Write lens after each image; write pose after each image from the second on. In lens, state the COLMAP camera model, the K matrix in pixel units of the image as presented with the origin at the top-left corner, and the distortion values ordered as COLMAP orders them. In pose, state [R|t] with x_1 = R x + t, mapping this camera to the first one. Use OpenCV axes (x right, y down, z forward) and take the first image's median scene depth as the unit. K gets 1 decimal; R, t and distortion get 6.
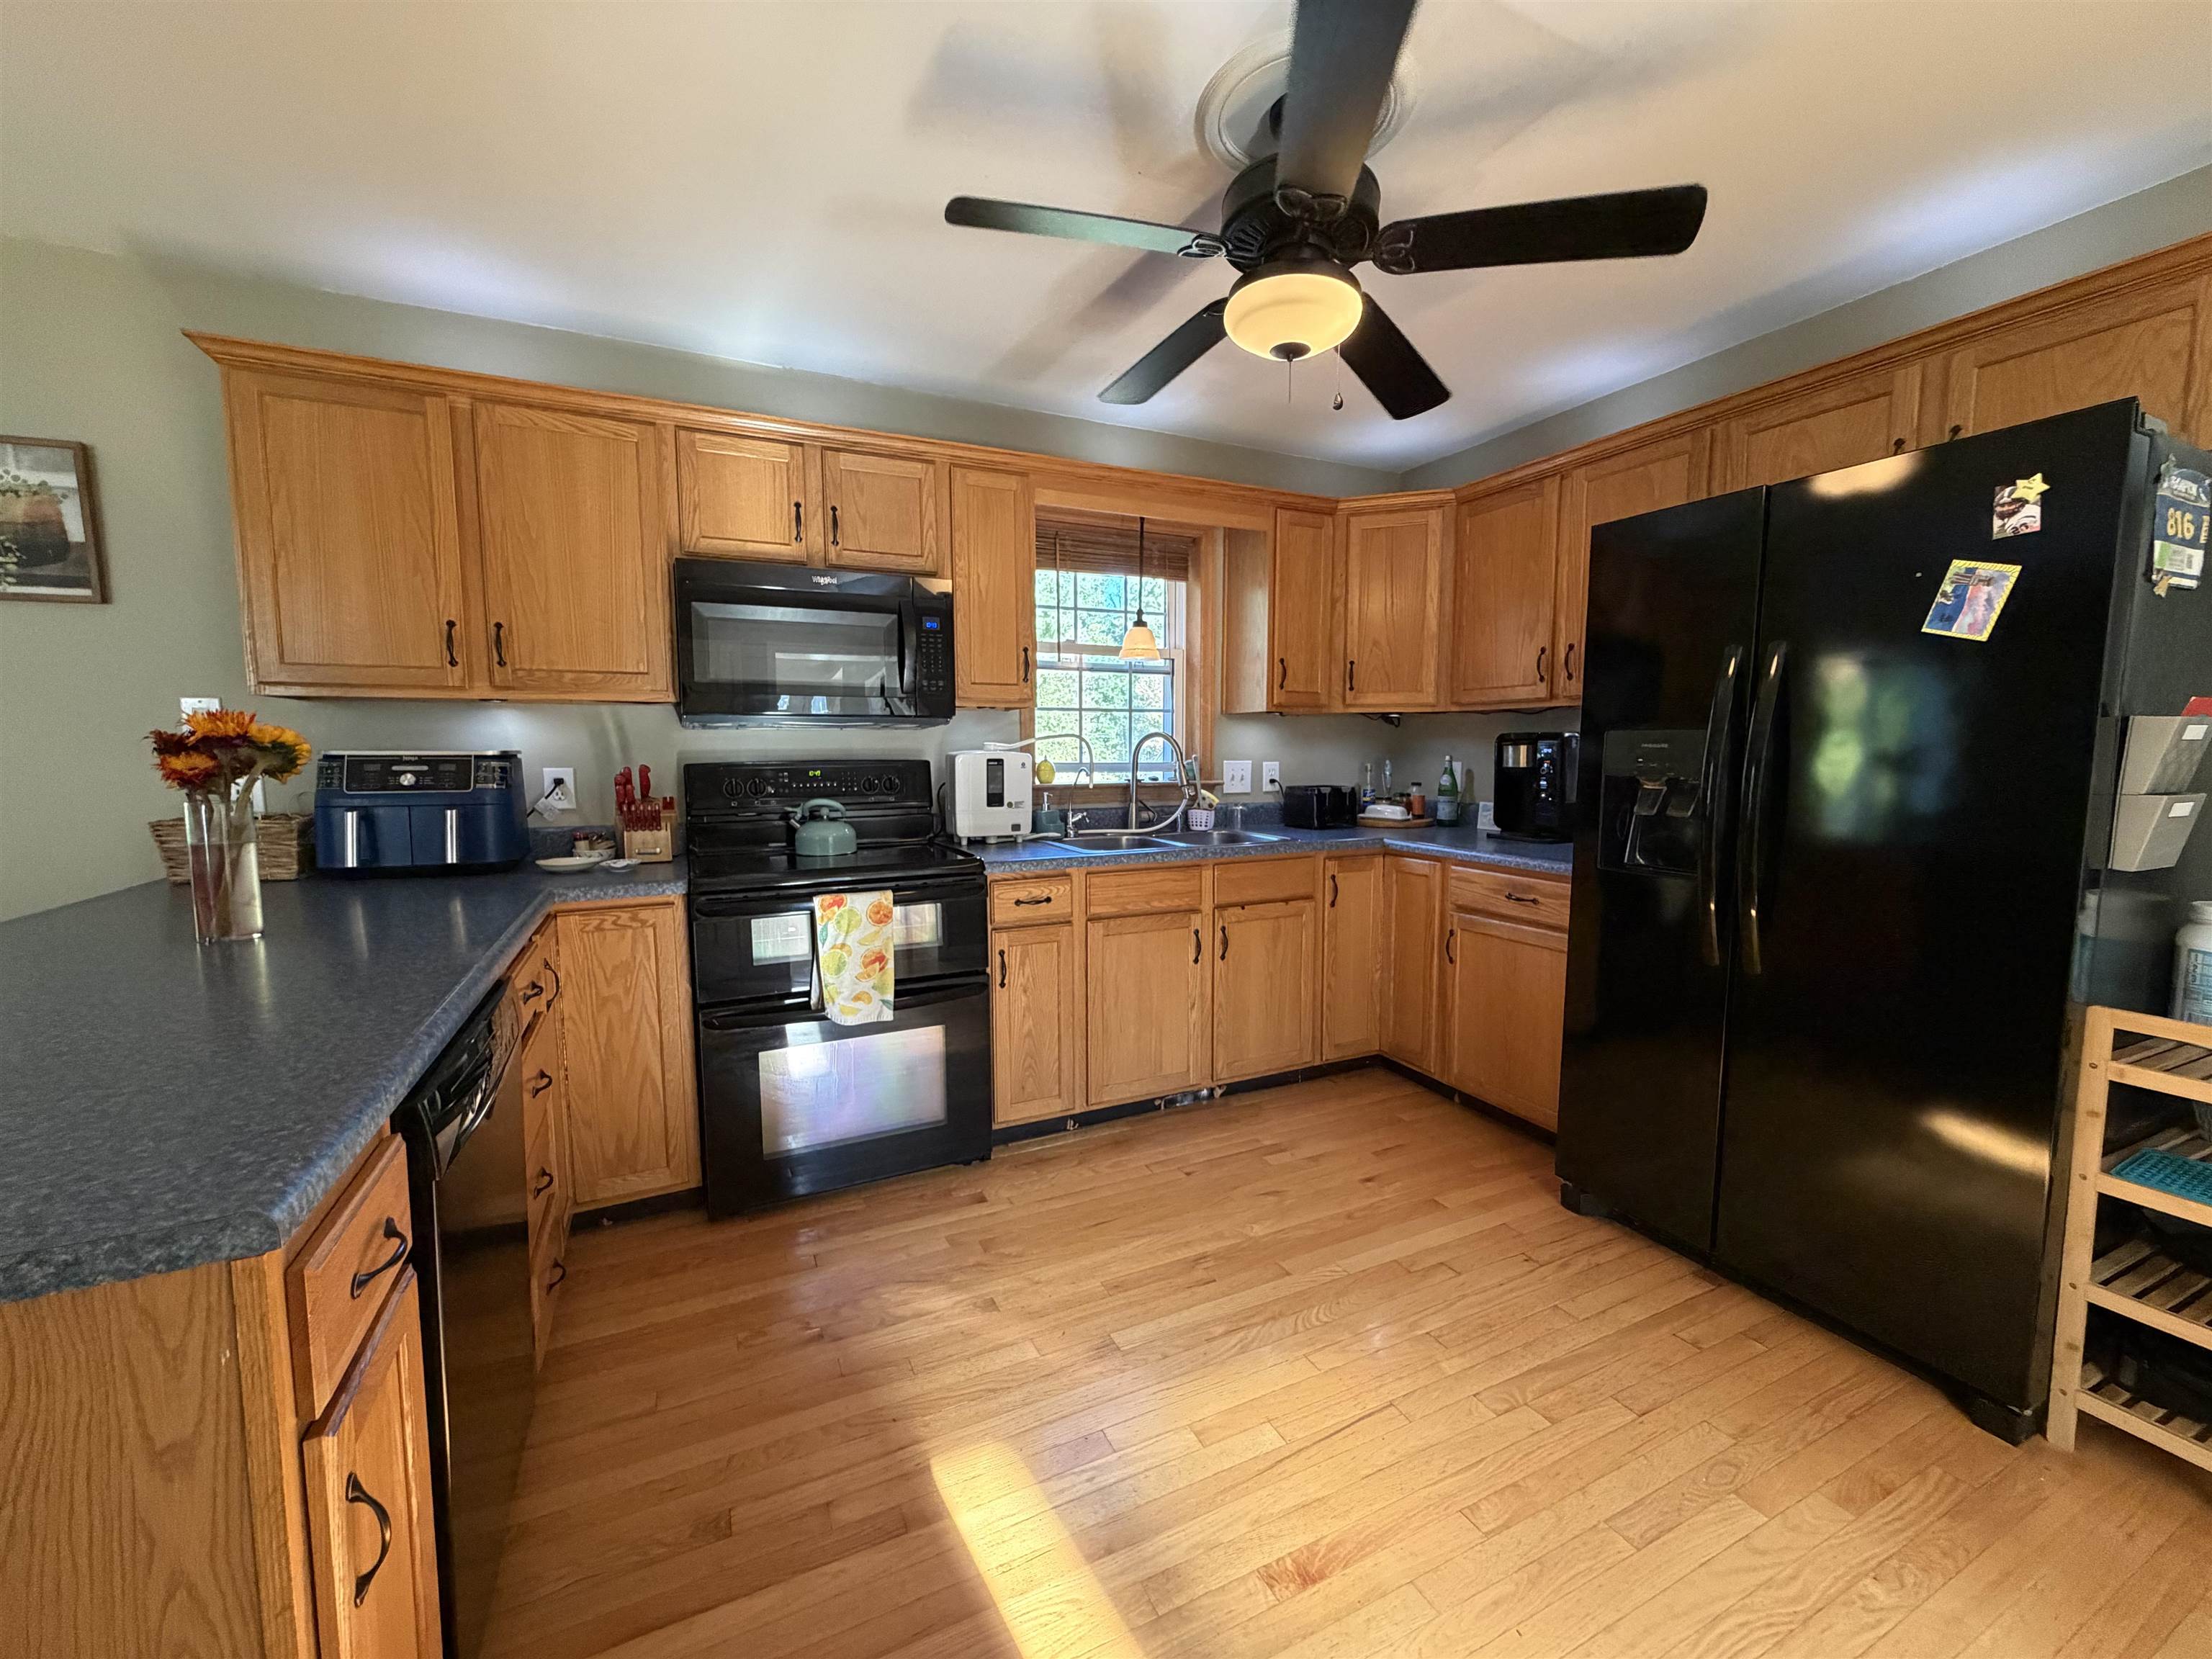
lens RADIAL K [[880.3, 0, 1104.4], [0, 880.3, 820.1], [0, 0, 1]] dist [0.000958, -0.000090]
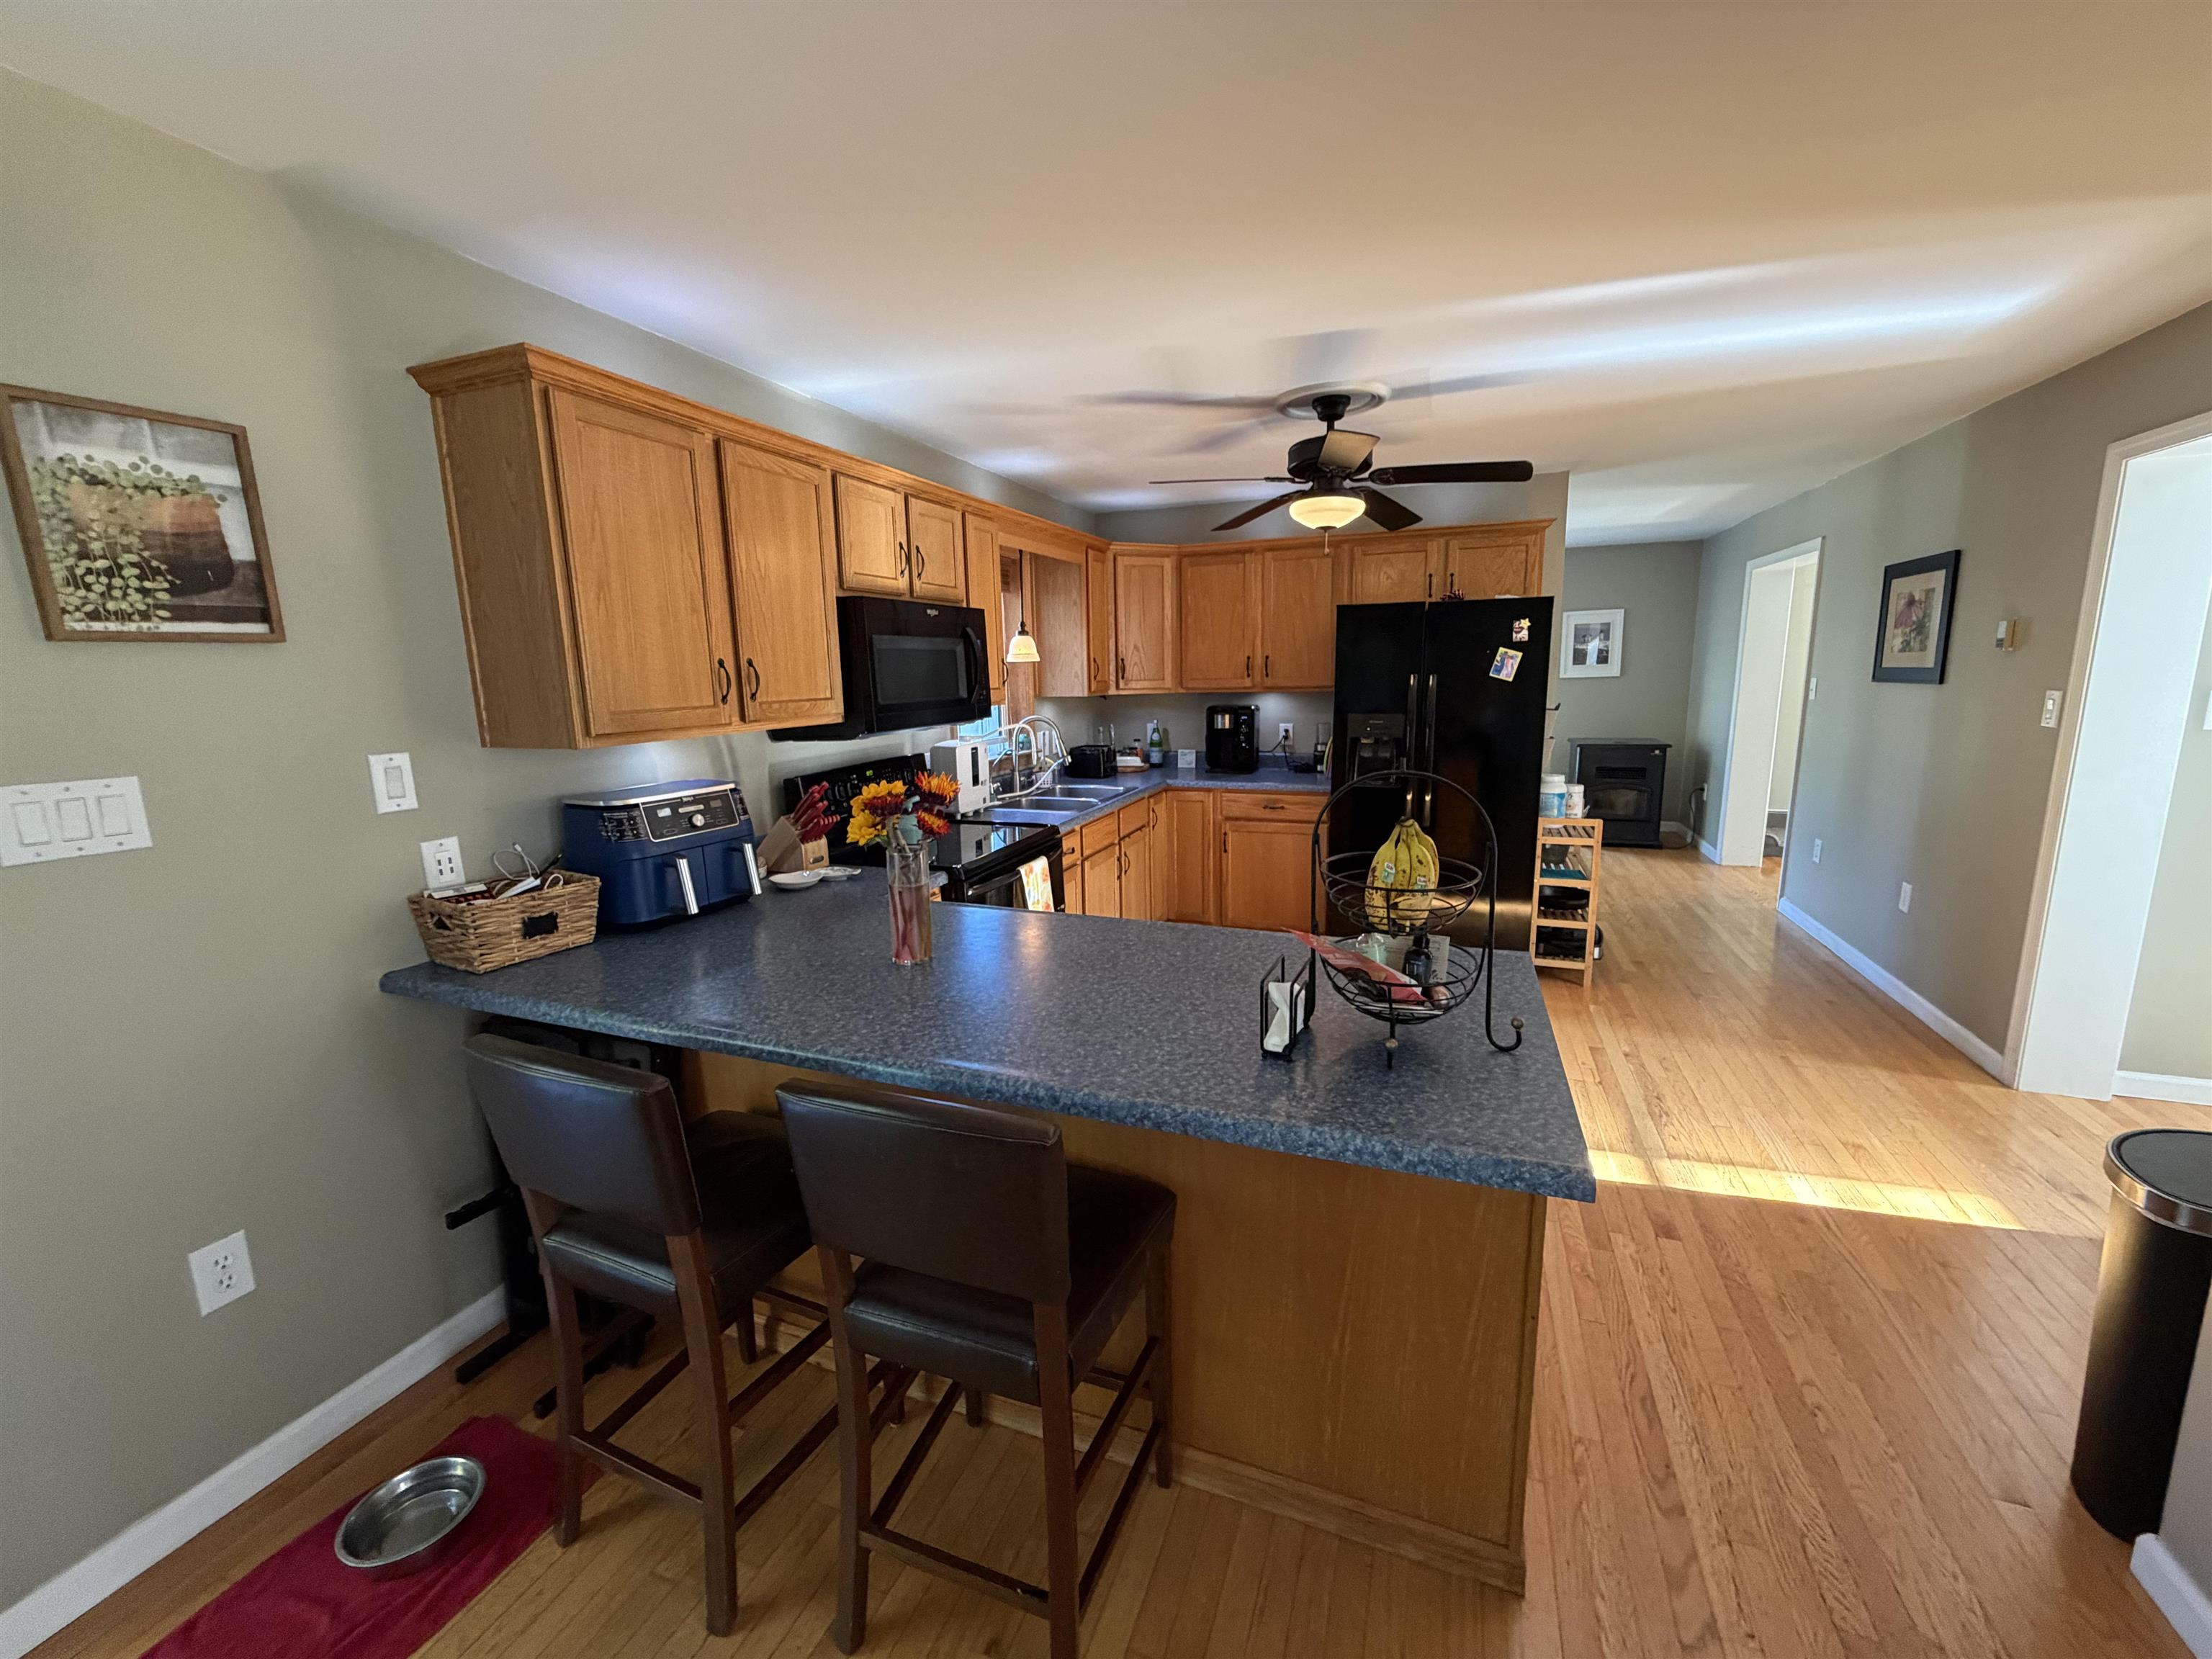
lens RADIAL K [[880.3, 0, 1116.7], [0, 880.3, 829.6], [0, 0, 1]] dist [0.000958, -0.000090]
pose [[0.722824, -0.137073, 0.677301, -1.145396], [0.076682, 0.989987, 0.118518, -0.119435], [-0.686765, -0.033731, 0.726097, -0.056992]]
